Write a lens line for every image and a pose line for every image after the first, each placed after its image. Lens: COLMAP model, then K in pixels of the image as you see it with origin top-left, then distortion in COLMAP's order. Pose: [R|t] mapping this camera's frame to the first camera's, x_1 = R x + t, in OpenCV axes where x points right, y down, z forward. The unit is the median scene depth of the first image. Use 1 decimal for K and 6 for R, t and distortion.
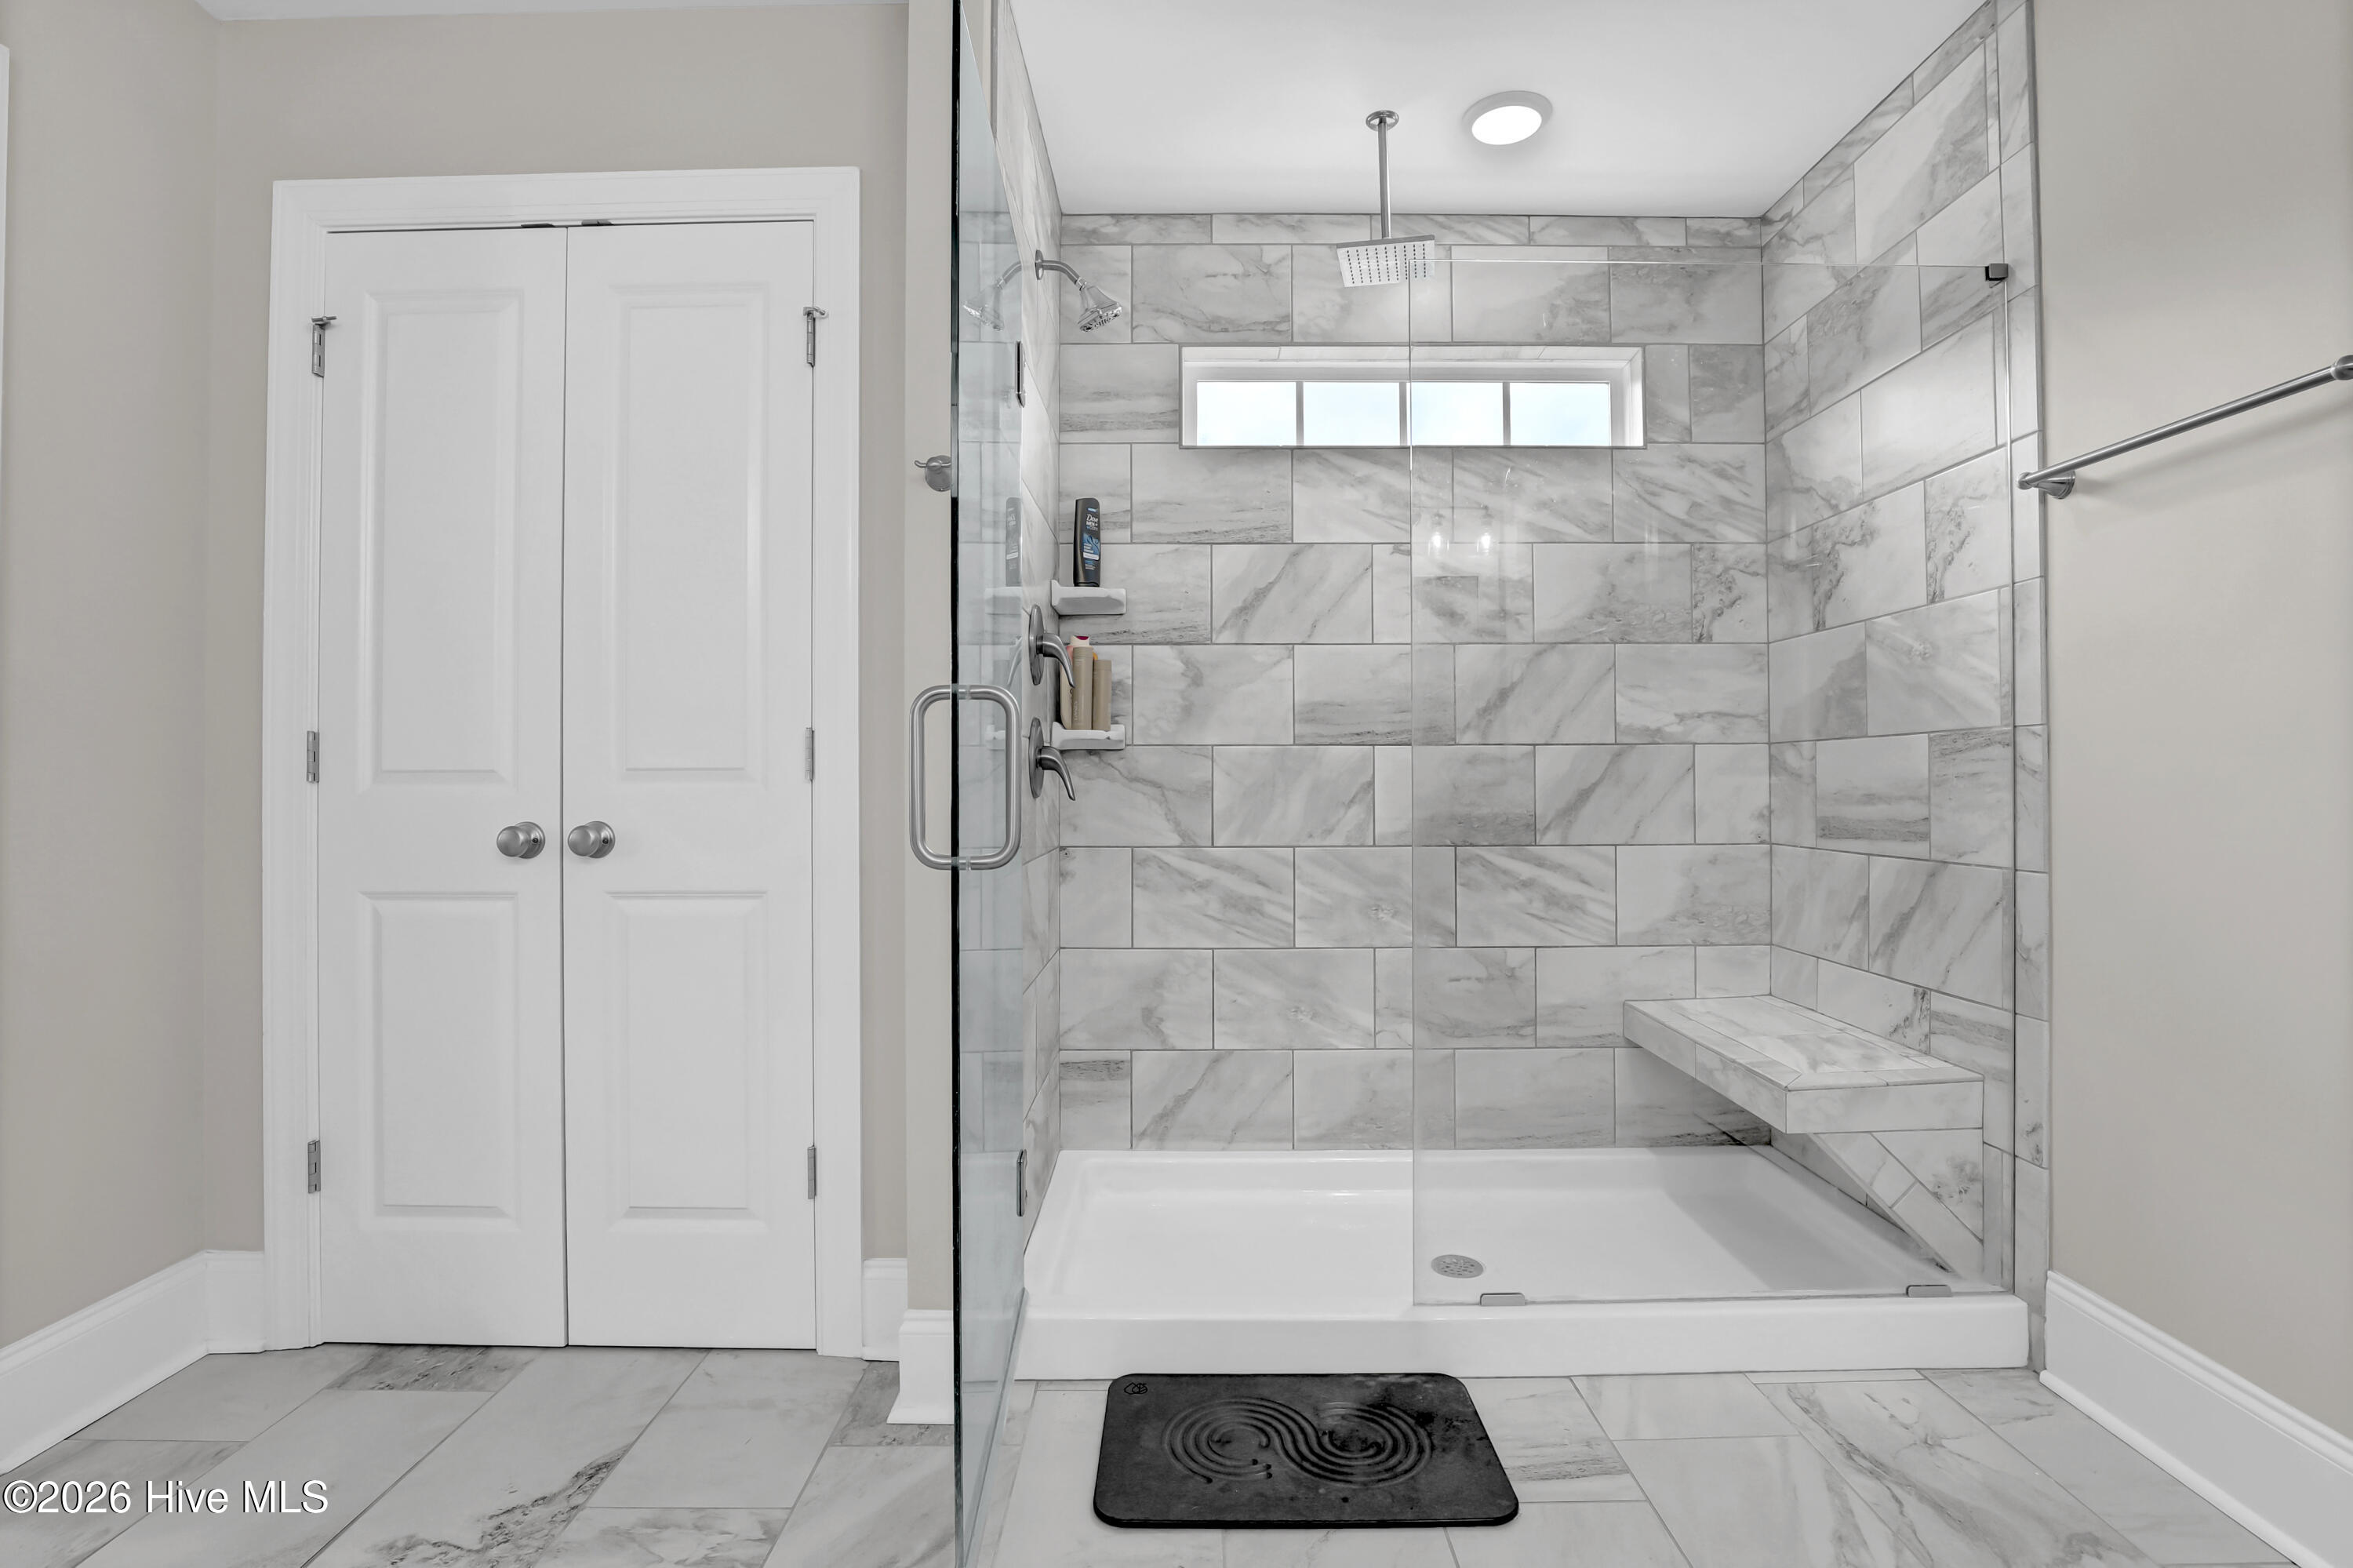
lens RADIAL K [[1084.5, 0, 1190.6], [0, 1084.5, 768.3], [0, 0, 1]] dist [-0.024095, 0.001162]
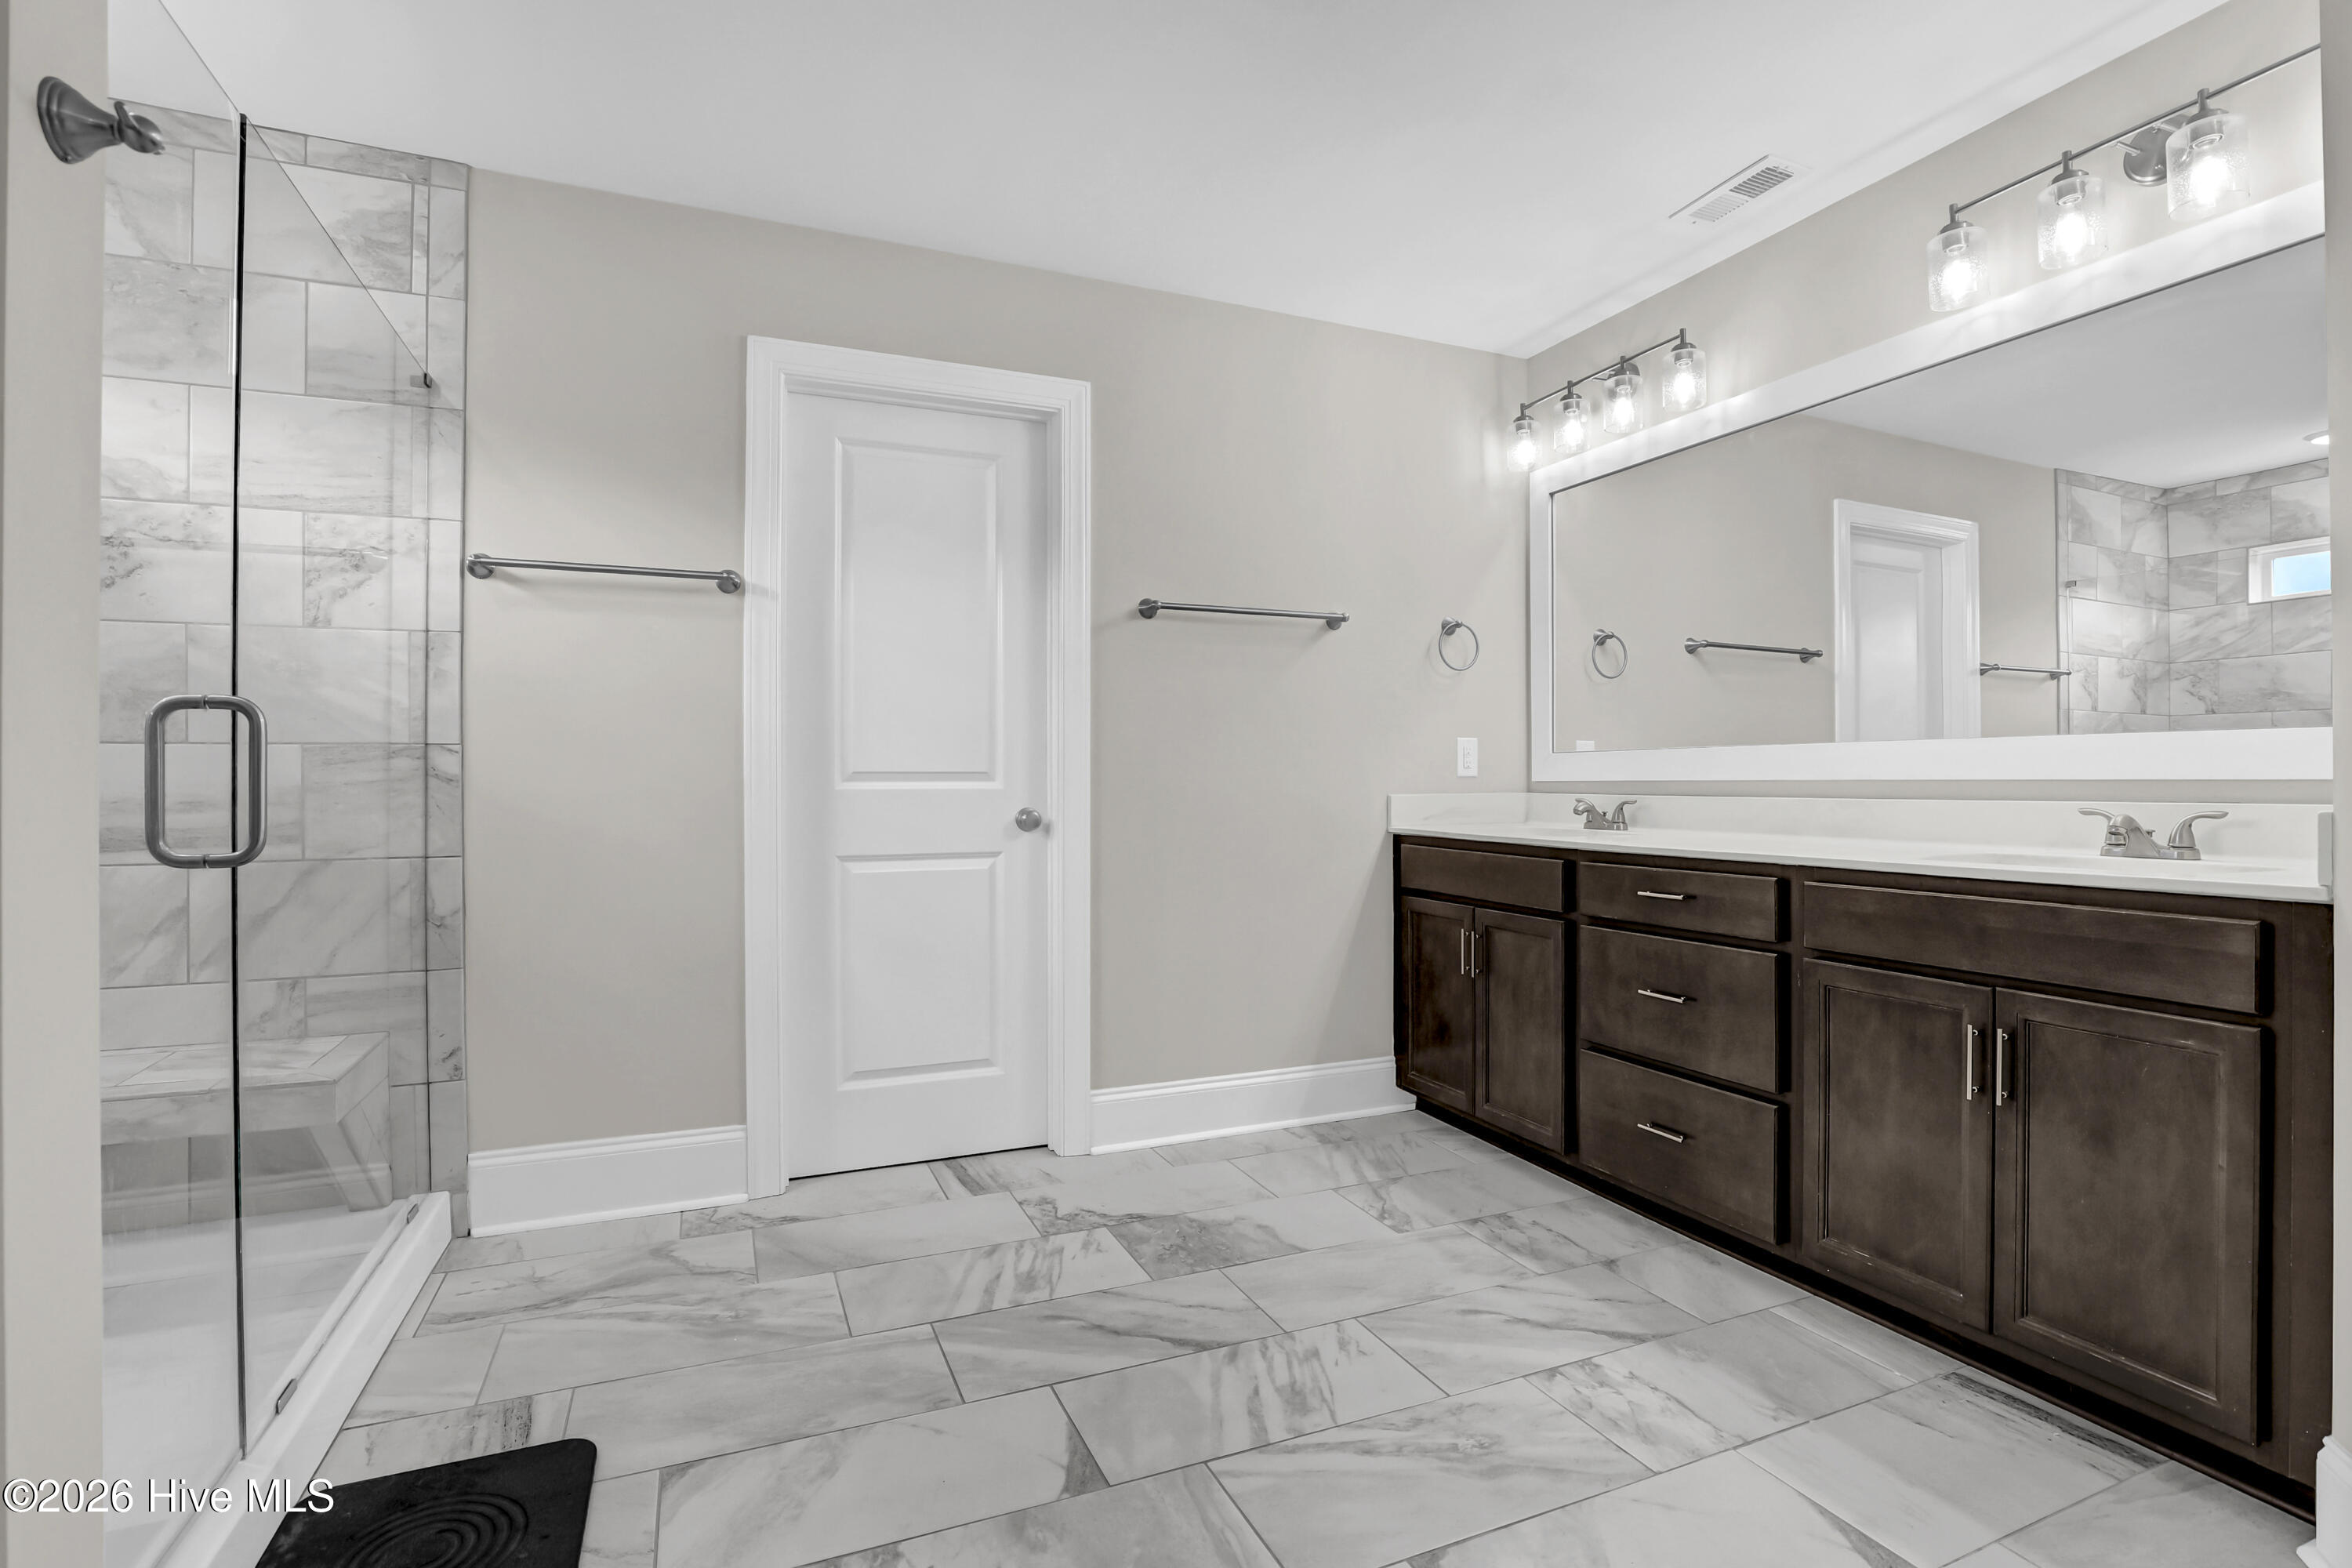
lens RADIAL K [[1084.0, 0, 1177.1], [0, 1084.0, 772.4], [0, 0, 1]] dist [-0.024095, 0.001162]
pose [[-0.362062, 0.006952, 0.932128, -0.725656], [-0.007535, 0.999918, -0.010384, 0.000889], [-0.932123, -0.010783, -0.361980, 0.625401]]
